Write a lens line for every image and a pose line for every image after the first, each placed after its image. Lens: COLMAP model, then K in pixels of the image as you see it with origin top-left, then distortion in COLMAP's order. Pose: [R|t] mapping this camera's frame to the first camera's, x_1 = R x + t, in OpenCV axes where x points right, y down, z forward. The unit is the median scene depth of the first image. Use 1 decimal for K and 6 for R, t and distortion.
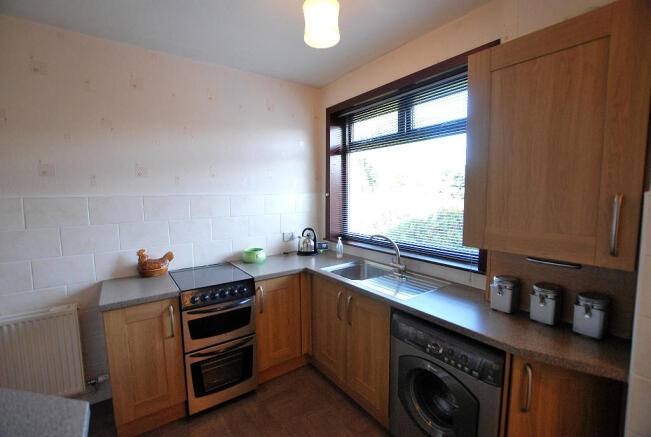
lens RADIAL K [[290.1, 0, 325.5], [0, 290.1, 218.5], [0, 0, 1]] dist [-0.025368, -0.000249]
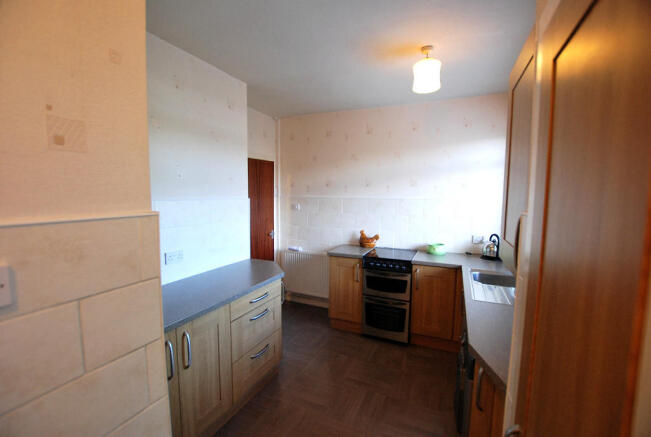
lens RADIAL K [[290.1, 0, 325.5], [0, 290.1, 218.5], [0, 0, 1]] dist [-0.025368, -0.000249]
pose [[0.496299, 0.082528, -0.864220, 0.682321], [-0.096844, 0.994521, 0.039356, -0.004575], [0.862733, 0.064162, 0.501572, -0.035751]]
